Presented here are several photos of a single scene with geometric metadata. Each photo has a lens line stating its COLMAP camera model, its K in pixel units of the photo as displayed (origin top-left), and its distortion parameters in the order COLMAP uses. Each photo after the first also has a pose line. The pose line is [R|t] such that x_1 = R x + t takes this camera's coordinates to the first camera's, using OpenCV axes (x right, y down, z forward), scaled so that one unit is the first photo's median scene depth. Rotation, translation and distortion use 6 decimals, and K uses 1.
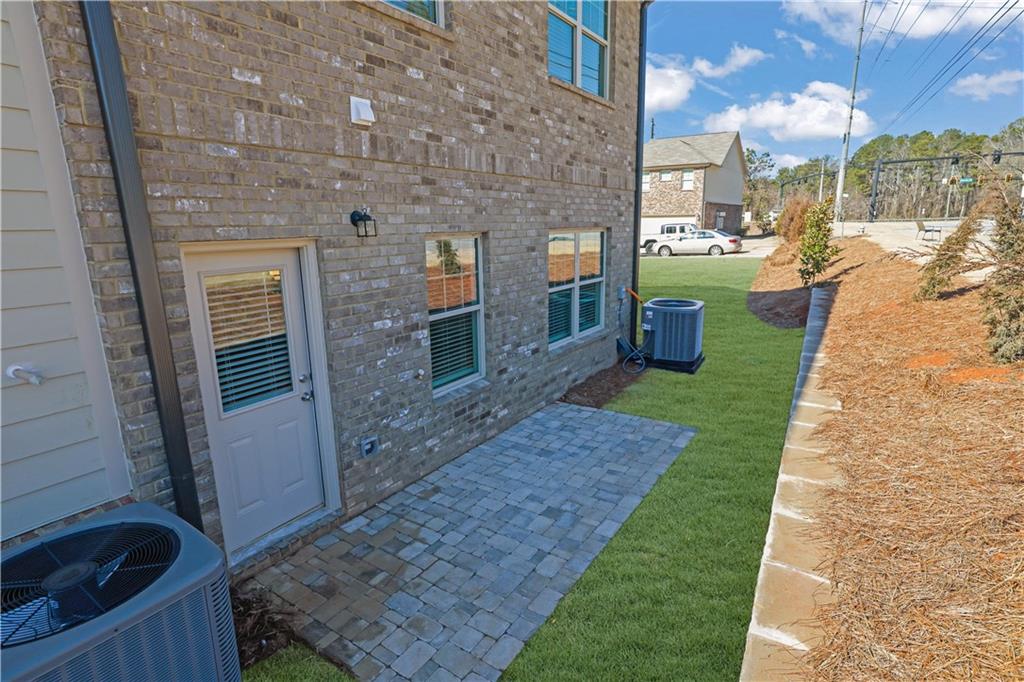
lens RADIAL K [[527.4, 0, 506.2], [0, 527.4, 352.6], [0, 0, 1]] dist [-0.029441, -0.000812]
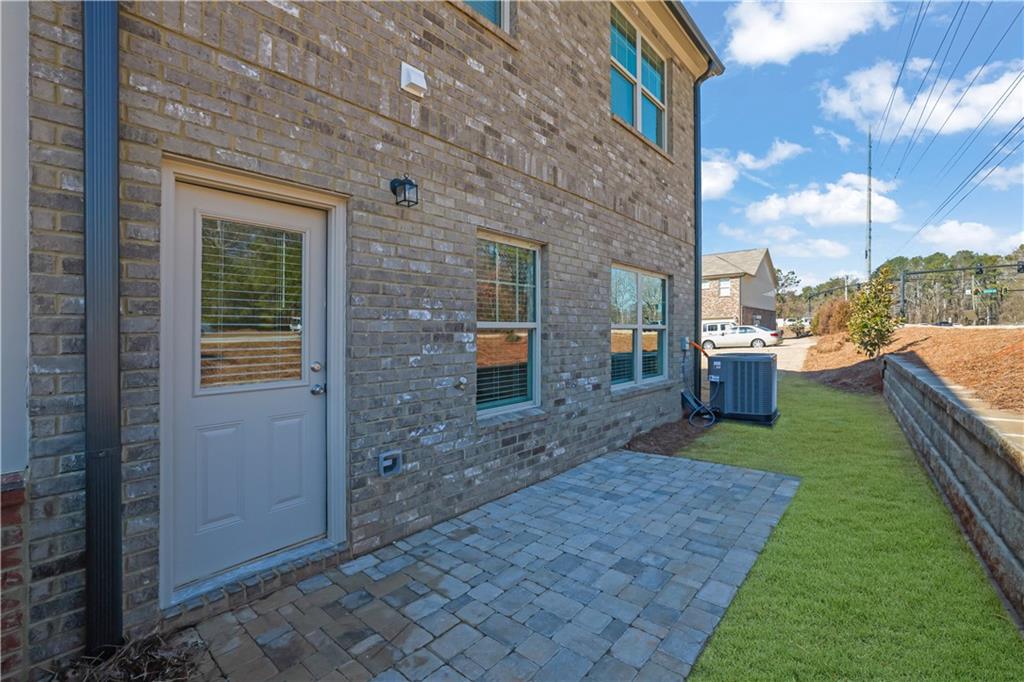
lens RADIAL K [[462.0, 0, 512.0], [0, 462.0, 341.0], [0, 0, 1]] dist [-0.036145, 0.000895]
pose [[0.994035, 0.020472, -0.107123, -0.007868], [-0.042571, 0.977139, -0.208296, 0.131490], [0.100410, 0.211614, 0.972182, 0.297952]]
